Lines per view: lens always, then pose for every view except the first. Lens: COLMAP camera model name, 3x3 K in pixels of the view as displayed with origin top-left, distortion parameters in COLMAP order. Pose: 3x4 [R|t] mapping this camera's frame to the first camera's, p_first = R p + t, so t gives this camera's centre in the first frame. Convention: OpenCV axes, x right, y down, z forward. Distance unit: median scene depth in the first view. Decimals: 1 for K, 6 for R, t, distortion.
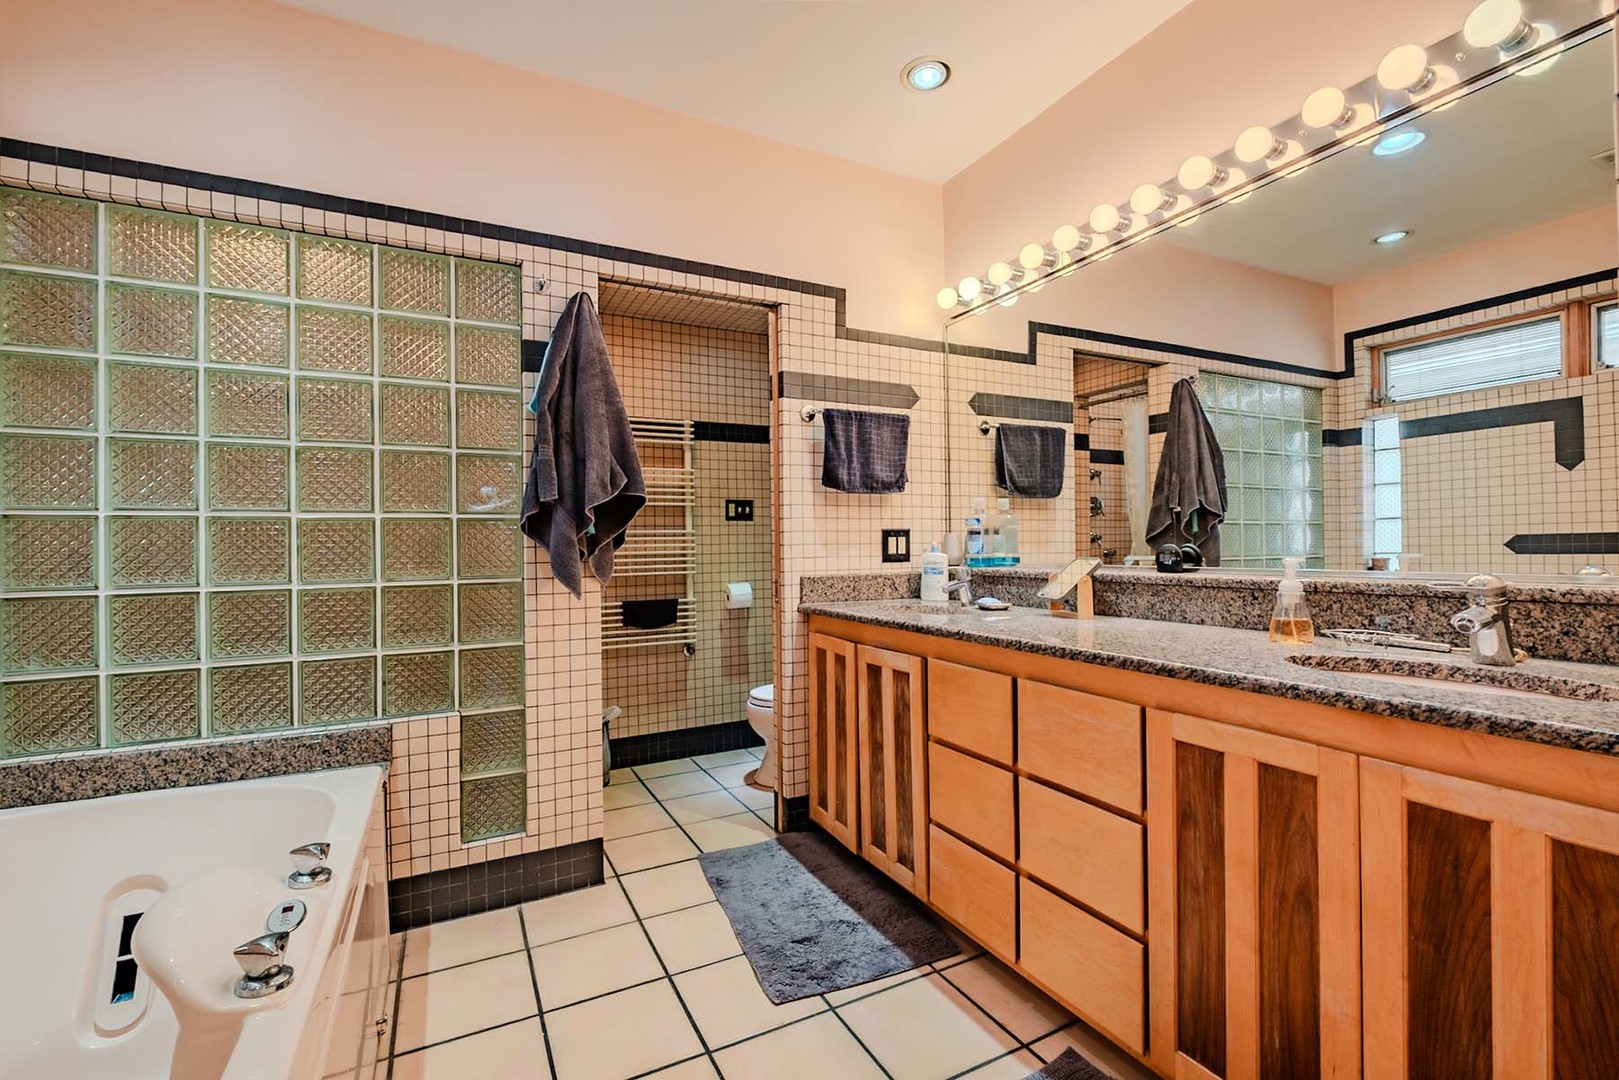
lens RADIAL K [[703.2, 0, 802.8], [0, 703.2, 537.7], [0, 0, 1]] dist [0.007696, -0.008241]
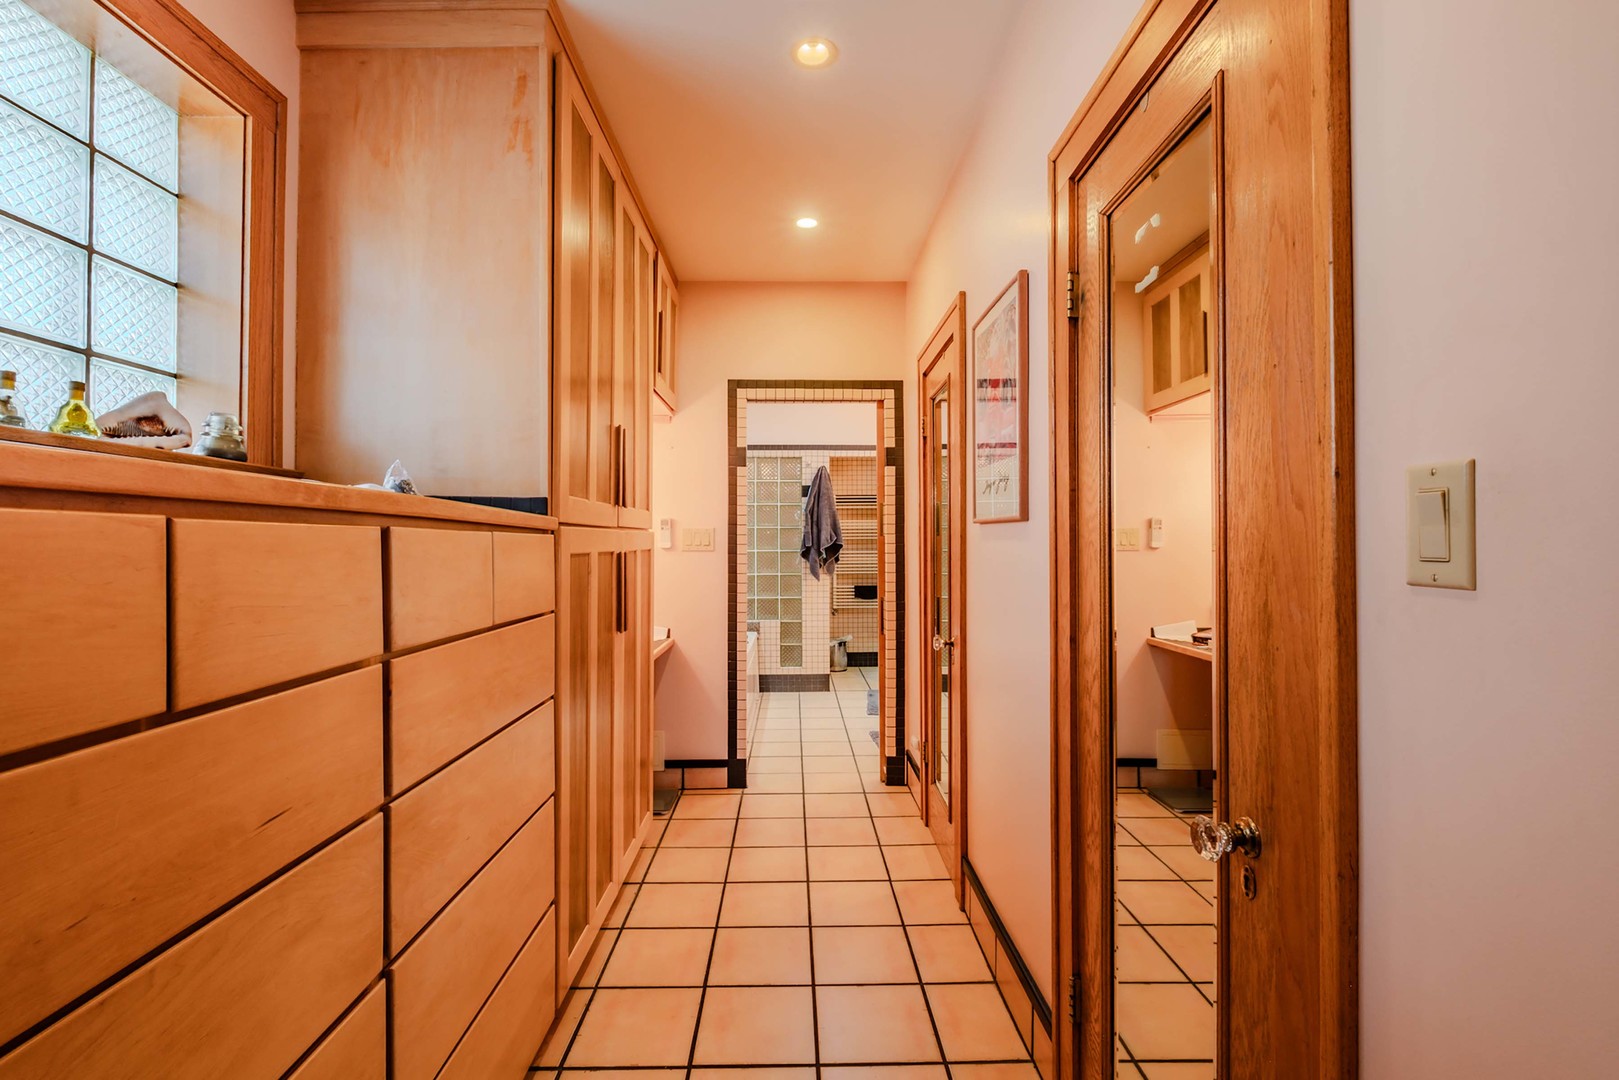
lens RADIAL K [[703.2, 0, 802.8], [0, 703.2, 537.7], [0, 0, 1]] dist [0.007696, -0.008241]
pose [[0.898021, 0.005873, -0.439914, 0.801668], [-0.005856, 0.999982, 0.001396, -0.084247], [0.439914, 0.001323, 0.898039, -1.438044]]
